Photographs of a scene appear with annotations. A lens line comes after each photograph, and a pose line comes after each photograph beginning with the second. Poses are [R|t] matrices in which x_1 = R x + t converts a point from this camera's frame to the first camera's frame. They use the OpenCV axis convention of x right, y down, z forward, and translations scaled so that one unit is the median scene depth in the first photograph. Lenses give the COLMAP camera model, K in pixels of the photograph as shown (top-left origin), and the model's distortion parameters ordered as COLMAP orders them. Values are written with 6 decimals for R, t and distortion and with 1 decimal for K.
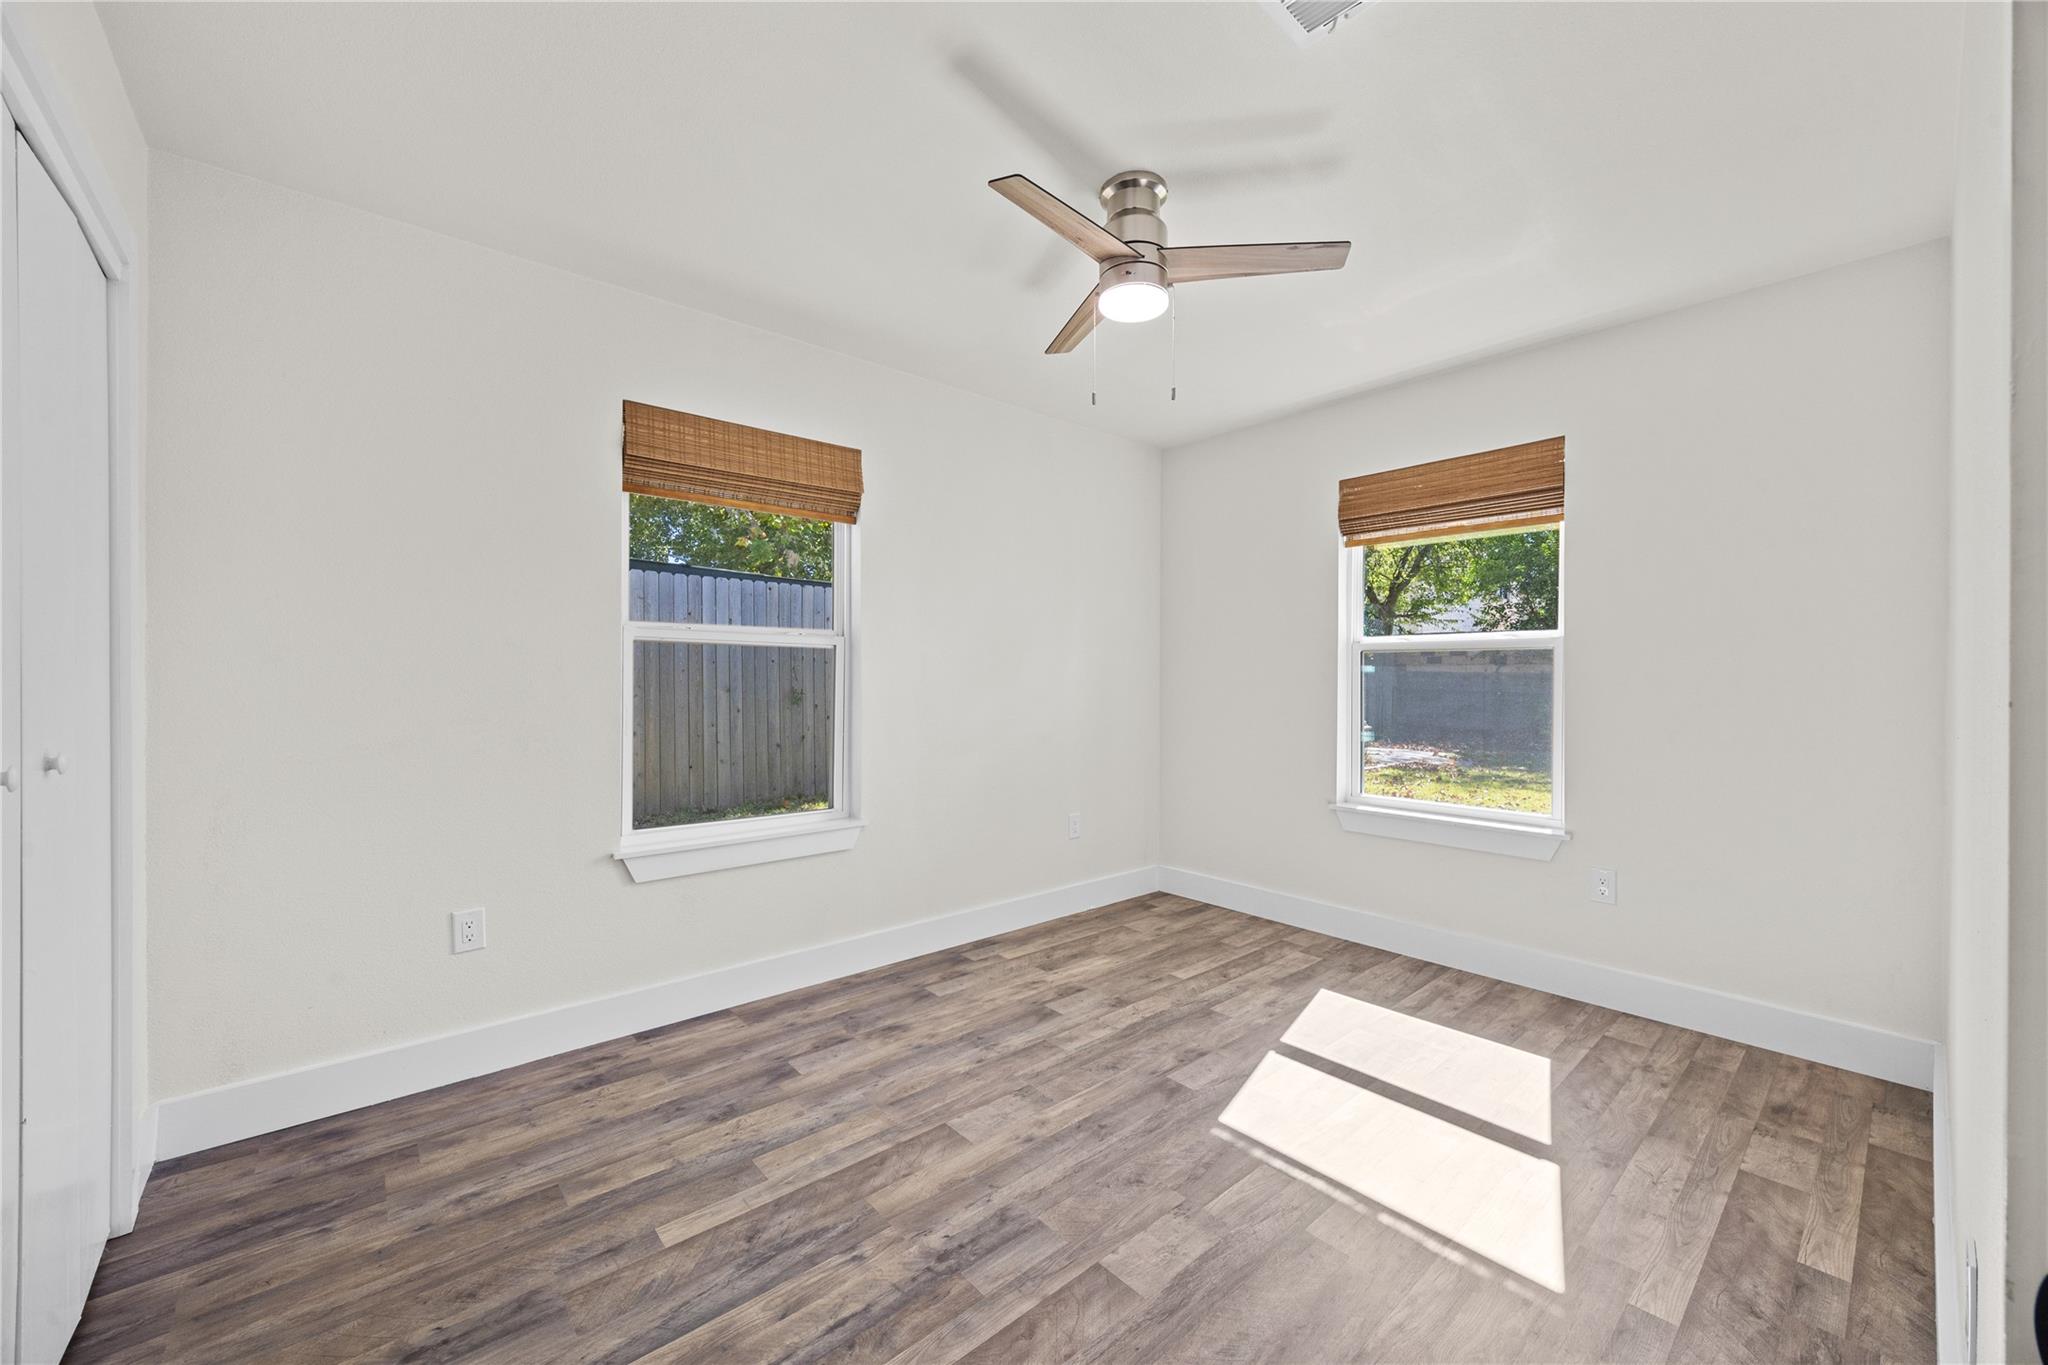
lens RADIAL K [[785.3, 0, 1019.1], [0, 785.3, 677.8], [0, 0, 1]] dist [-0.001807, -0.000208]
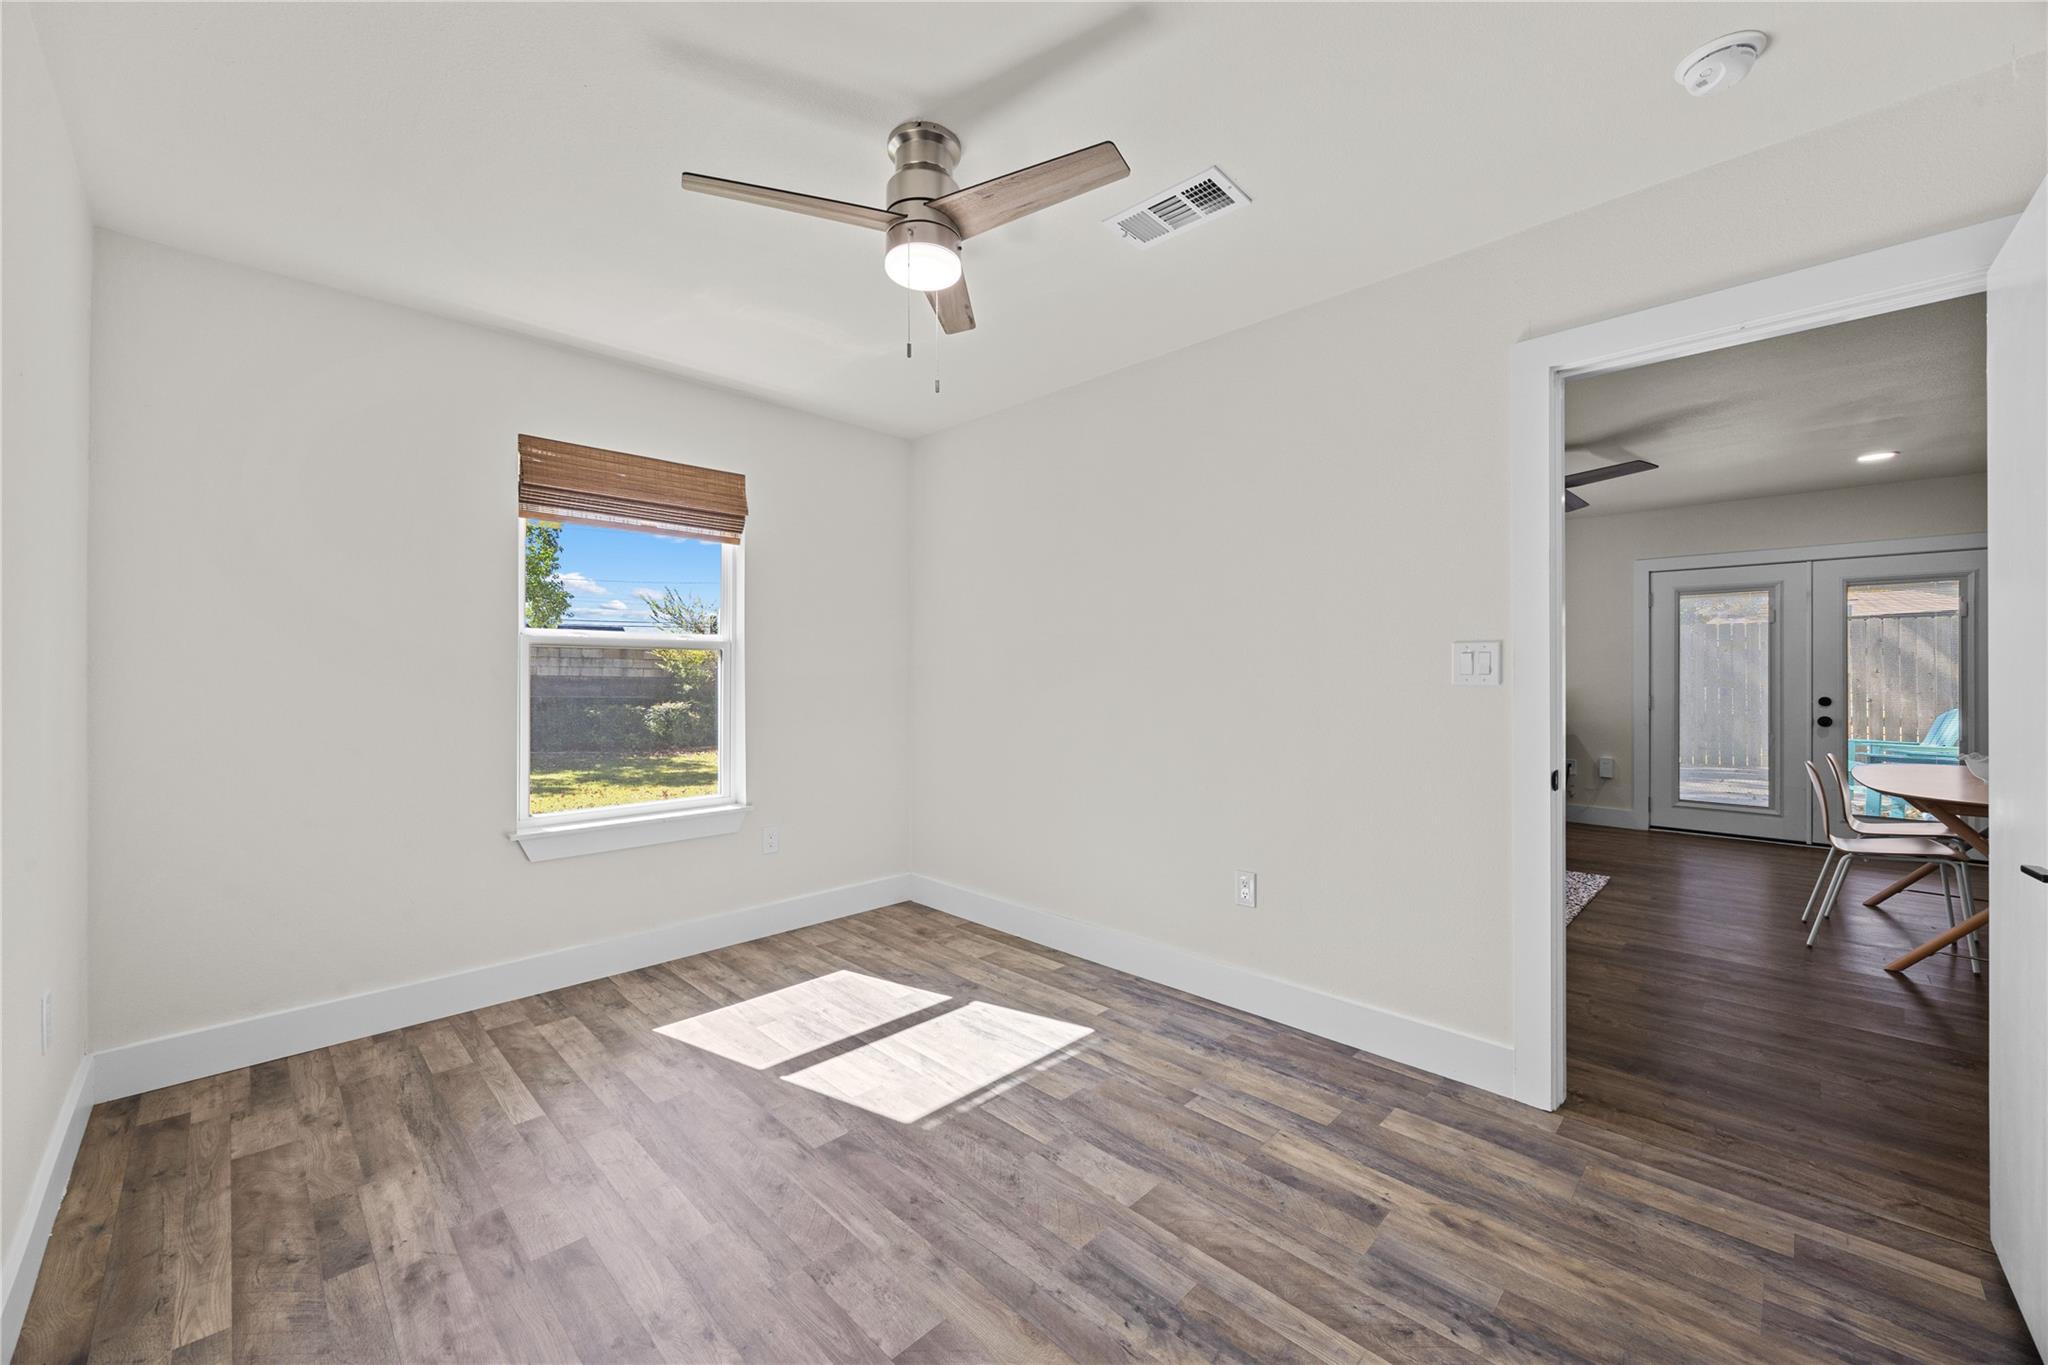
lens RADIAL K [[785.3, 0, 1019.1], [0, 785.3, 677.8], [0, 0, 1]] dist [-0.001807, -0.000208]
pose [[-0.074758, -0.004287, 0.997192, -0.600324], [-0.000329, 0.999991, 0.004275, -0.004538], [-0.997202, -0.000009, -0.074759, 0.750902]]
